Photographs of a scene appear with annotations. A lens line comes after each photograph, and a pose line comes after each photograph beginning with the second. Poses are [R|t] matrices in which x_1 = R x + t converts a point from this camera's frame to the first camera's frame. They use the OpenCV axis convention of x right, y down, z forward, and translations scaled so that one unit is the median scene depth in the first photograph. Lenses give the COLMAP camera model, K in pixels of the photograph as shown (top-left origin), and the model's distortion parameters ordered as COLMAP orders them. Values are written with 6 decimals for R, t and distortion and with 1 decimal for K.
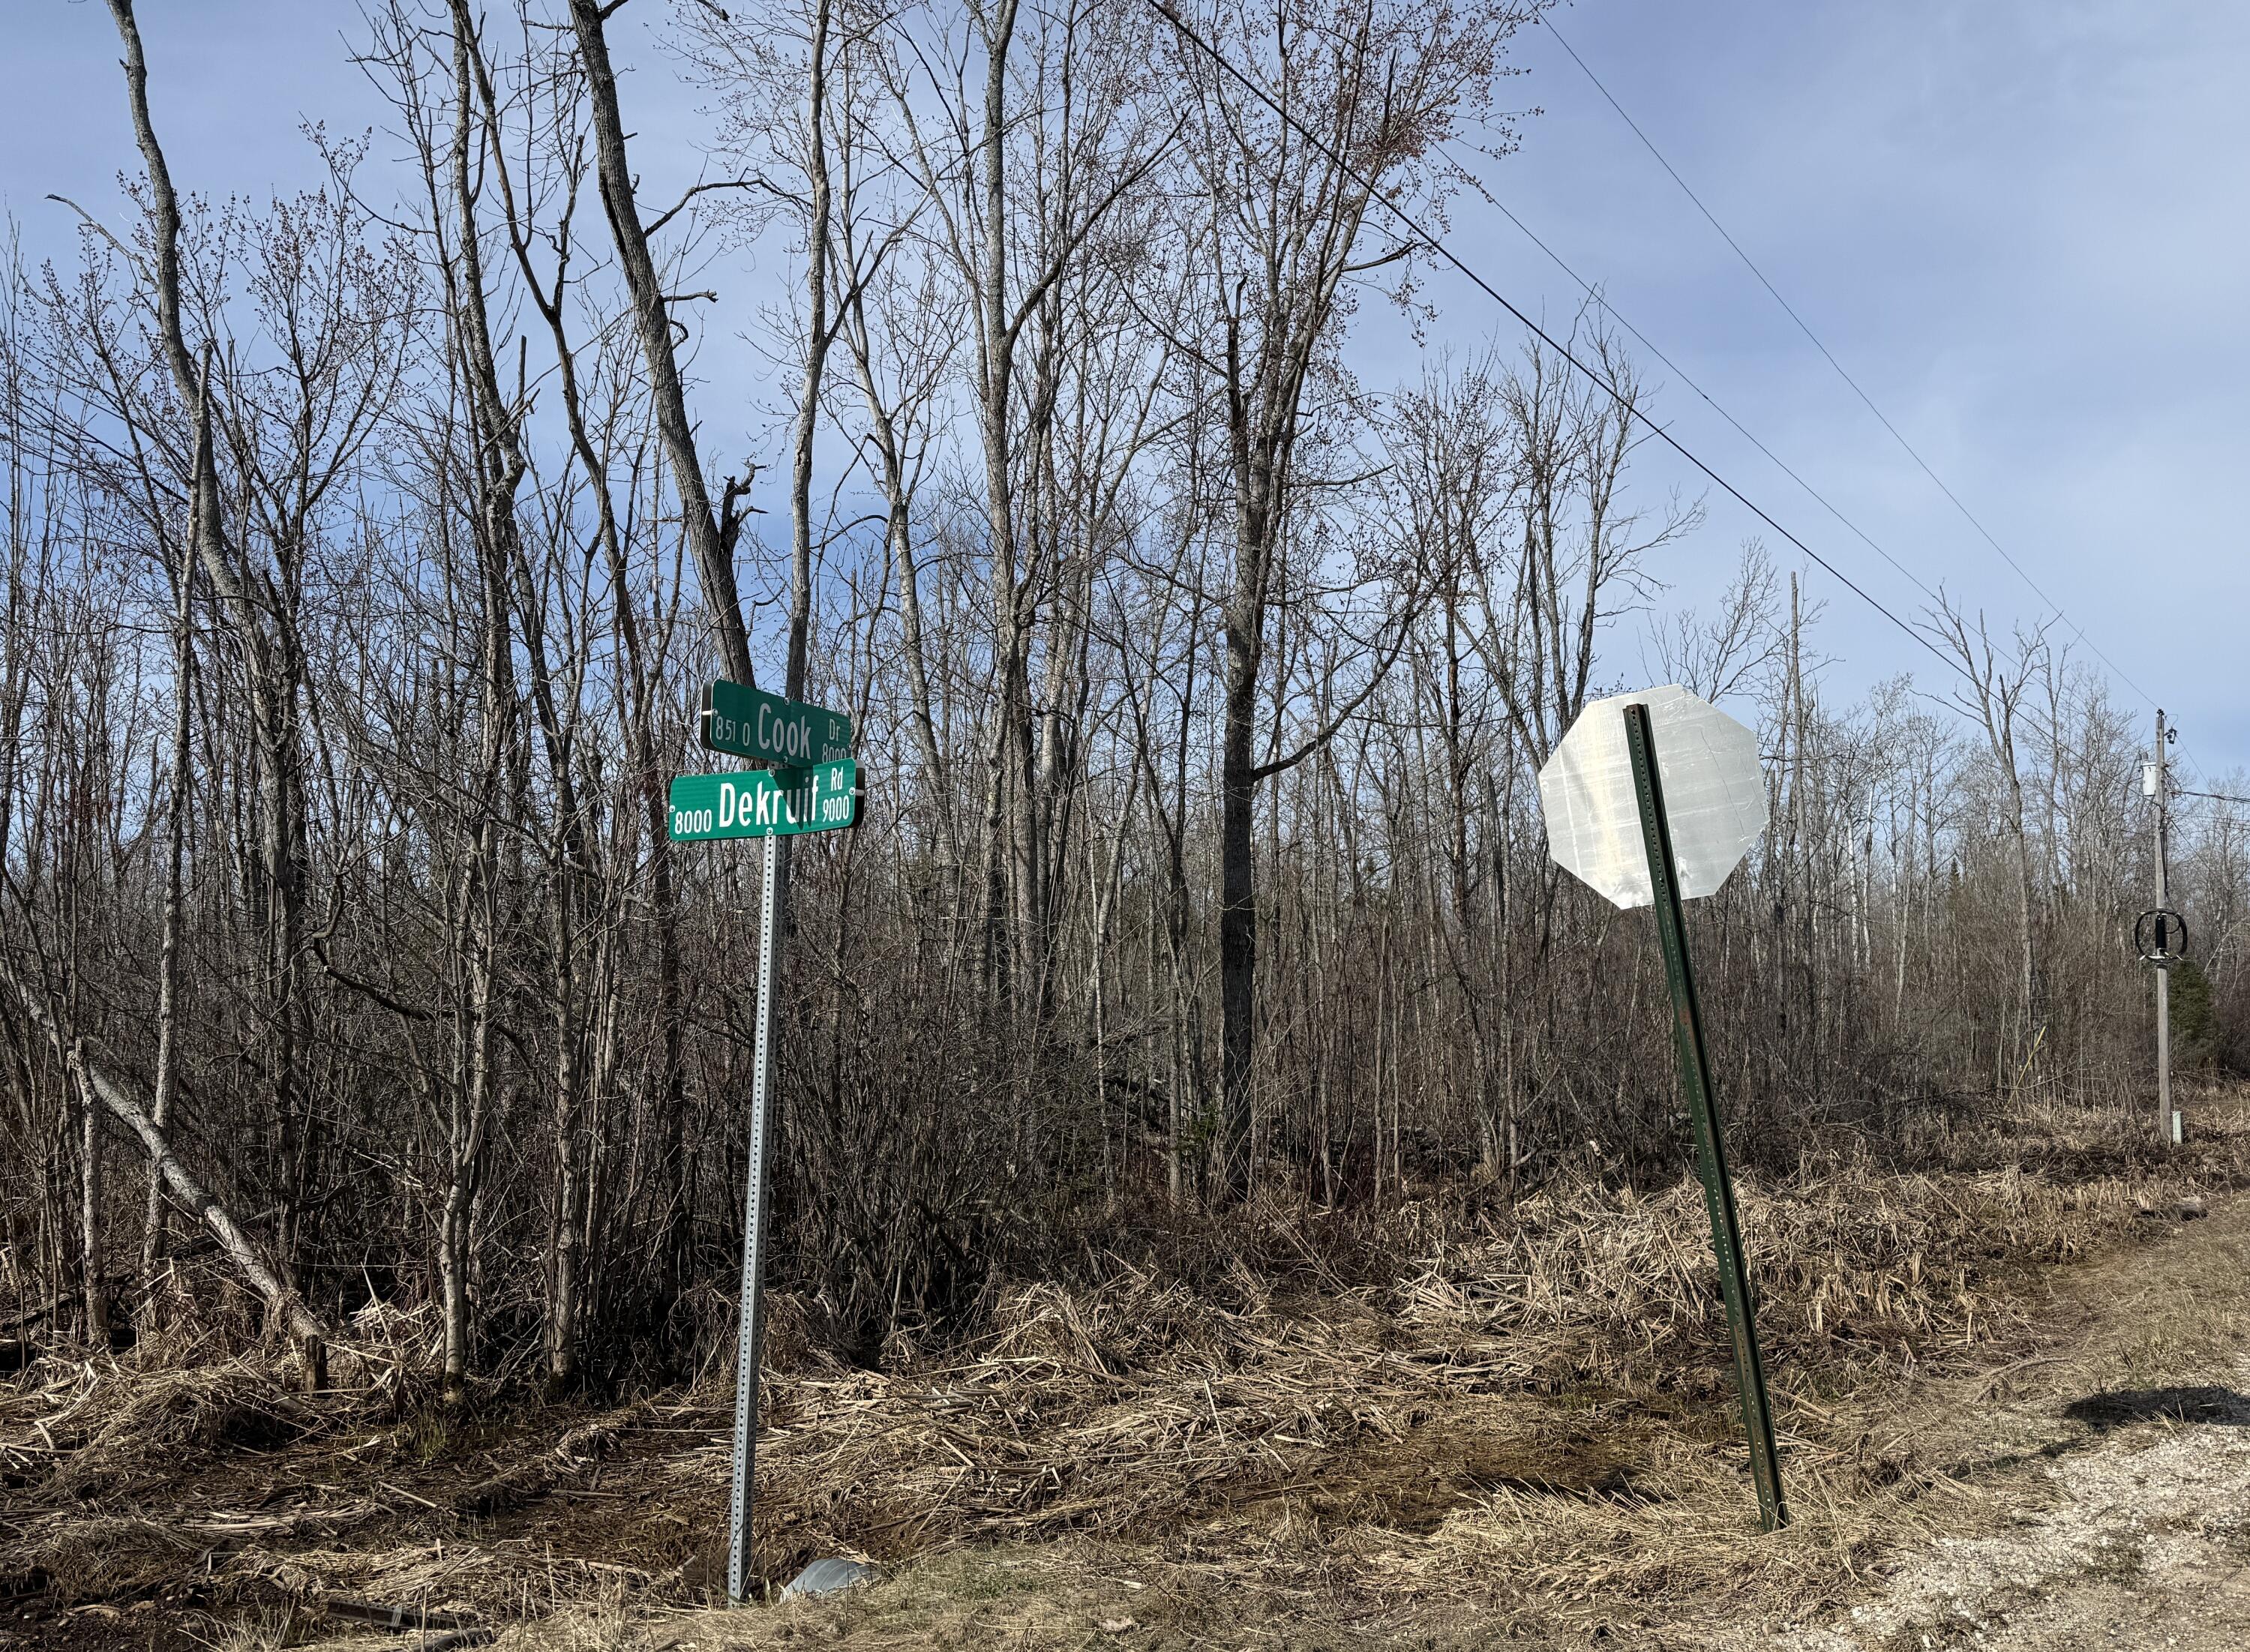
lens RADIAL K [[1698.2, 0, 1111.7], [0, 1698.2, 821.7], [0, 0, 1]] dist [0.090162, -0.121692]
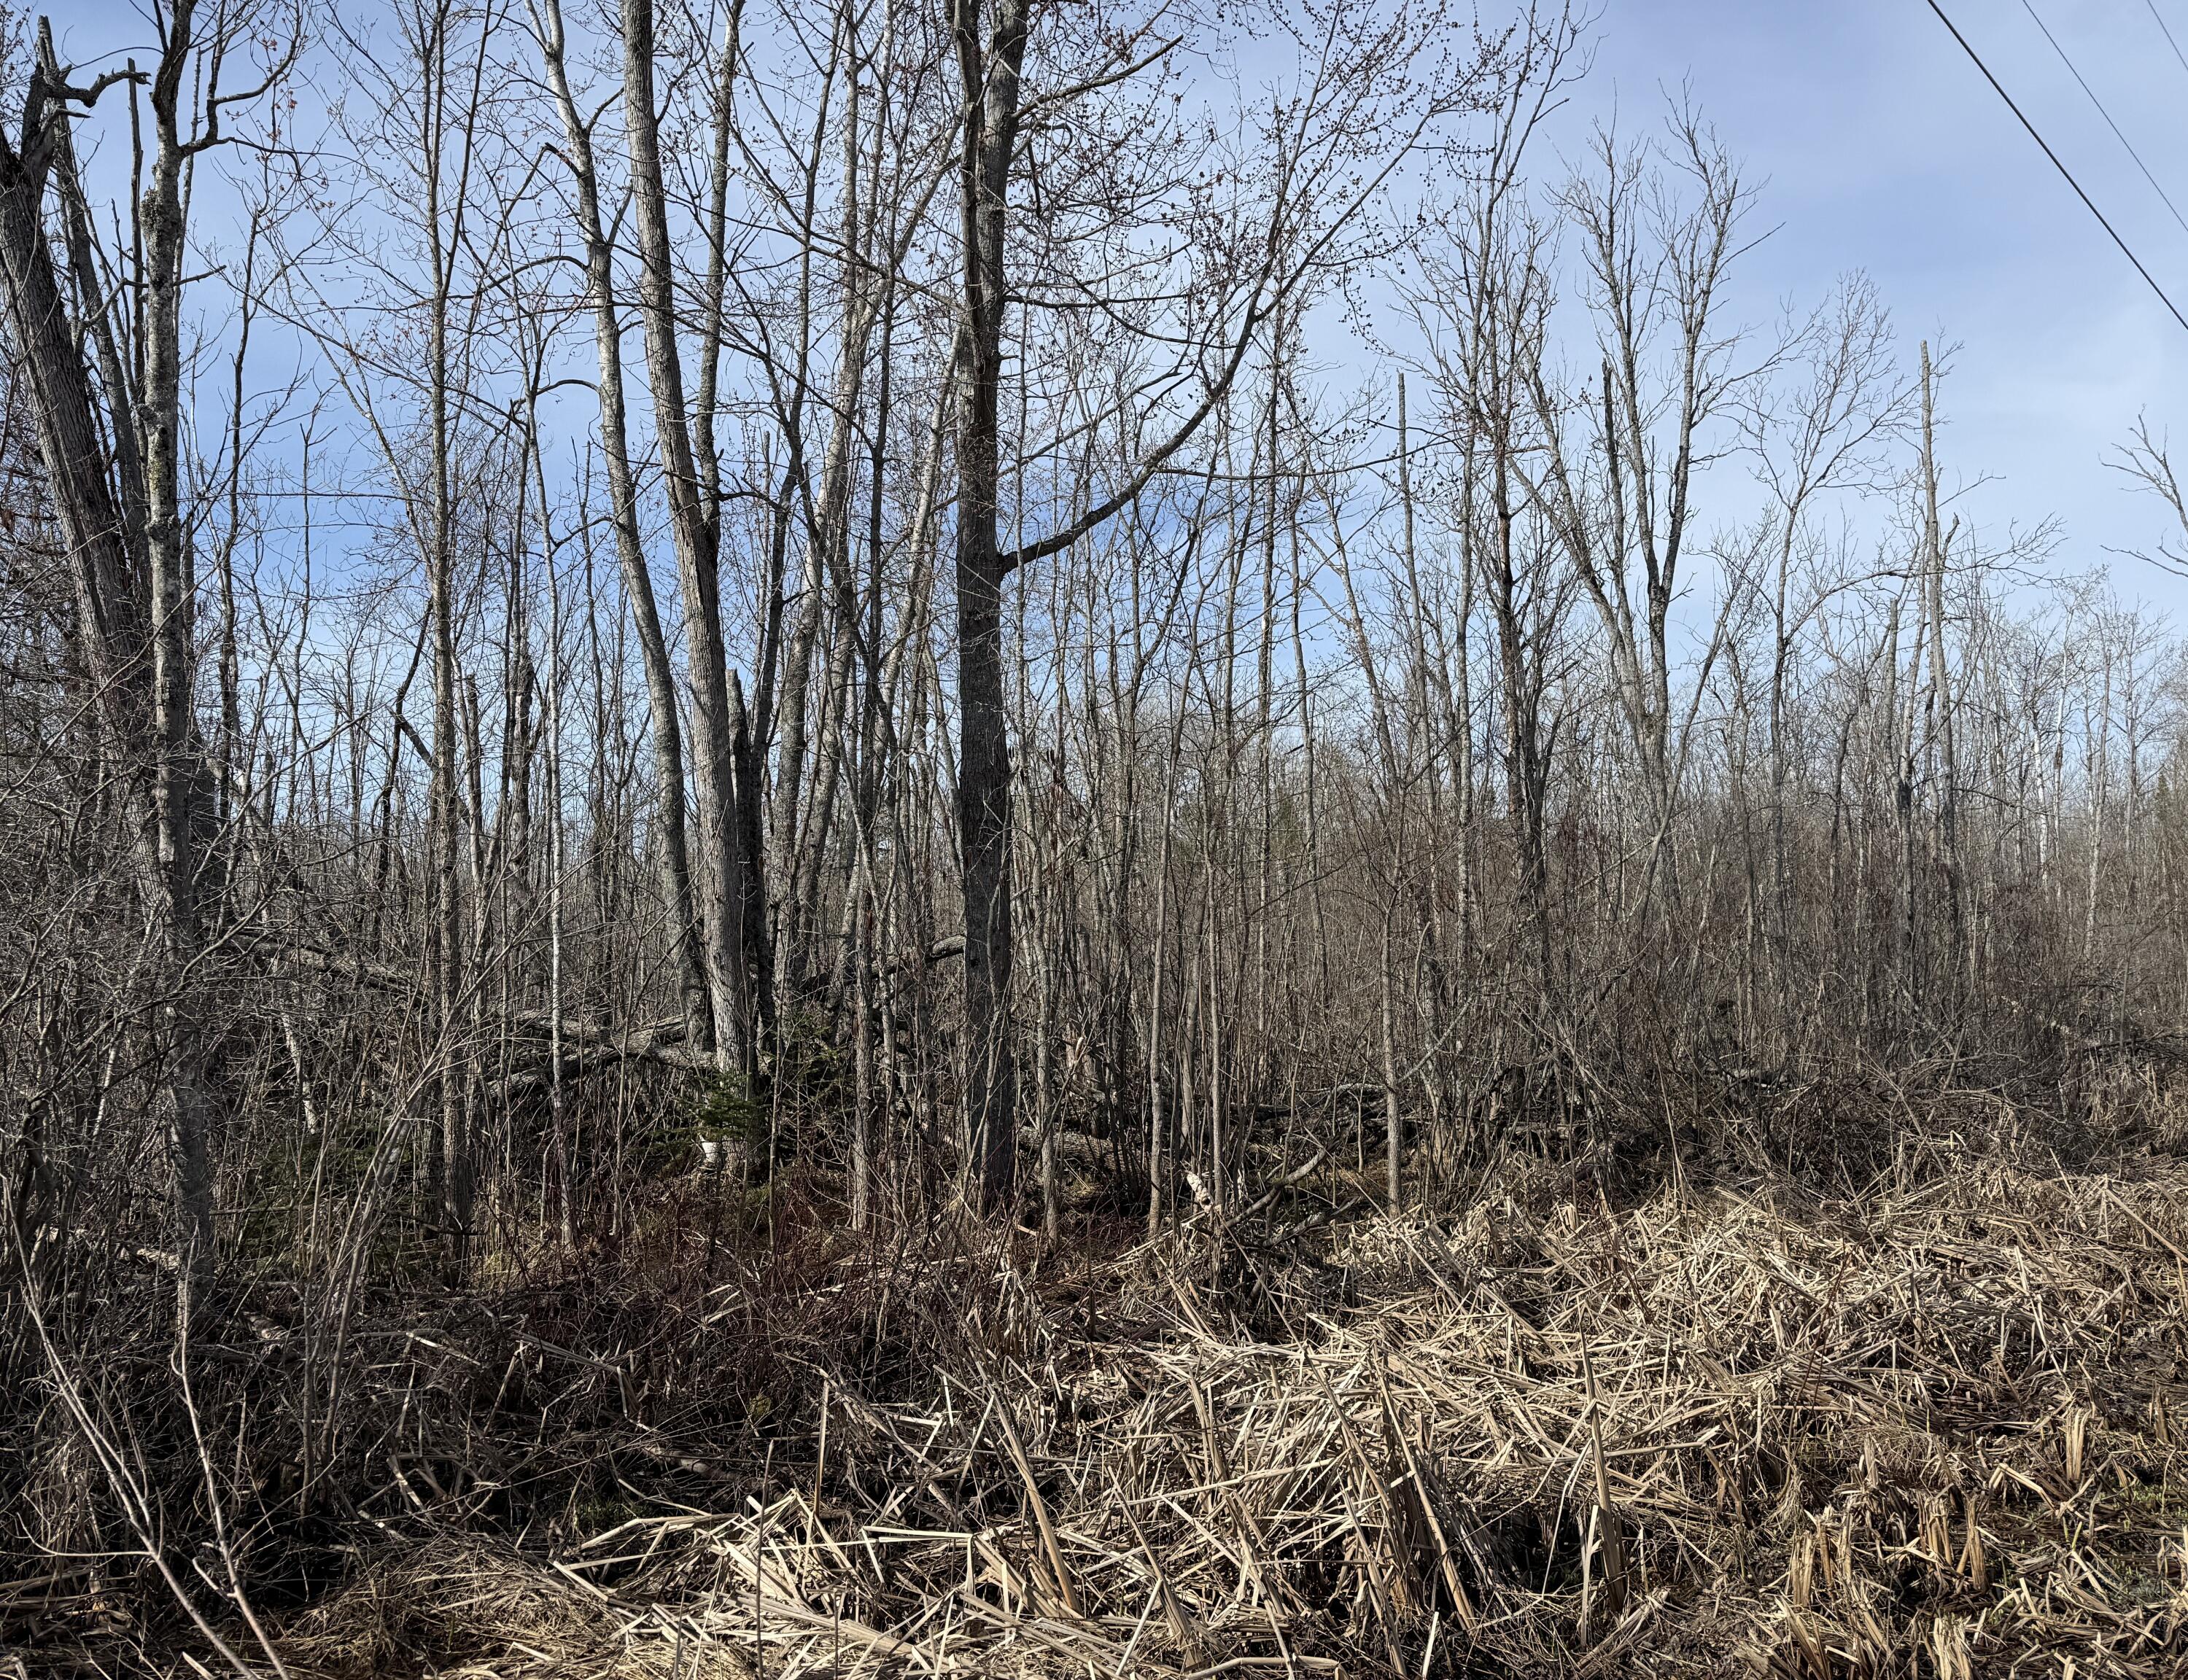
lens RADIAL K [[1636.7, 0, 1001.5], [0, 1636.7, 790.1], [0, 0, 1]] dist [0.051984, -0.115496]
pose [[0.986778, -0.020594, -0.160763, 0.349107], [0.021959, 0.999736, 0.006721, 0.111725], [0.160582, -0.010162, 0.986970, 0.718276]]
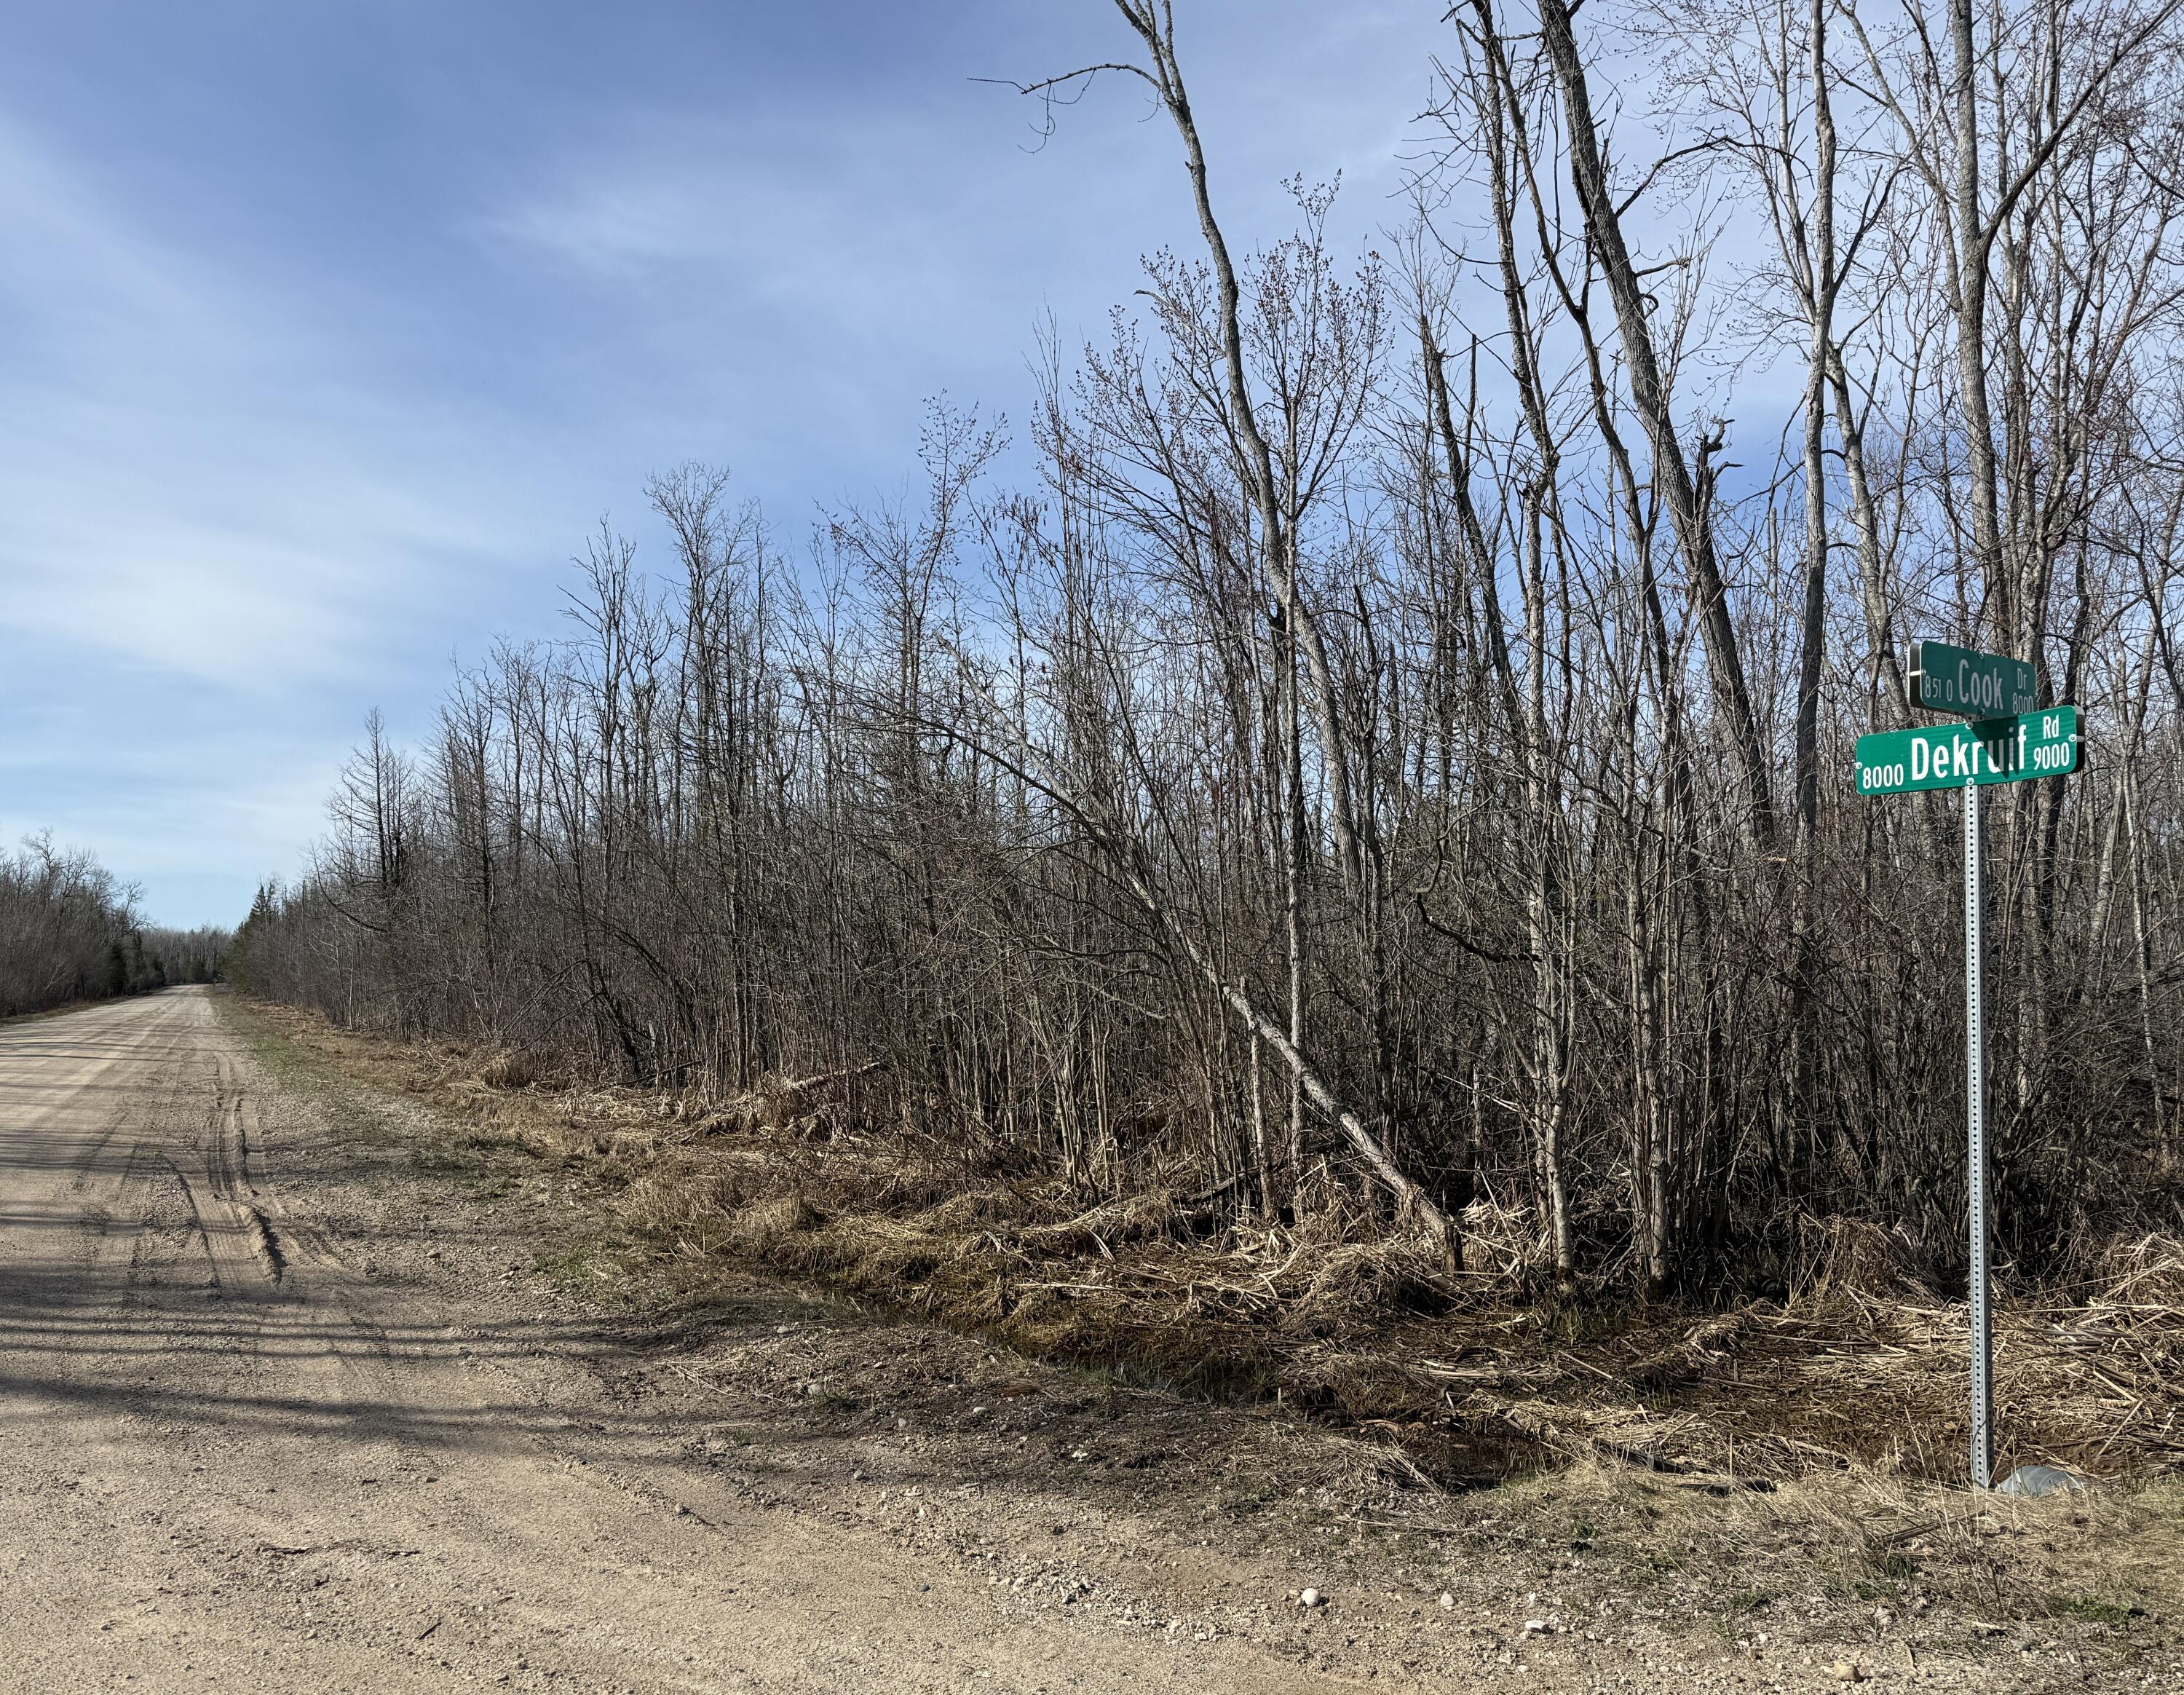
lens RADIAL K [[1646.4, 0, 1172.5], [0, 1646.4, 871.0], [0, 0, 1]] dist [0.059417, -0.091255]
pose [[0.886496, -0.027835, -0.461898, -0.085260], [0.054661, 0.997500, 0.044796, -0.006195], [0.459496, -0.064959, 0.885801, -0.070020]]
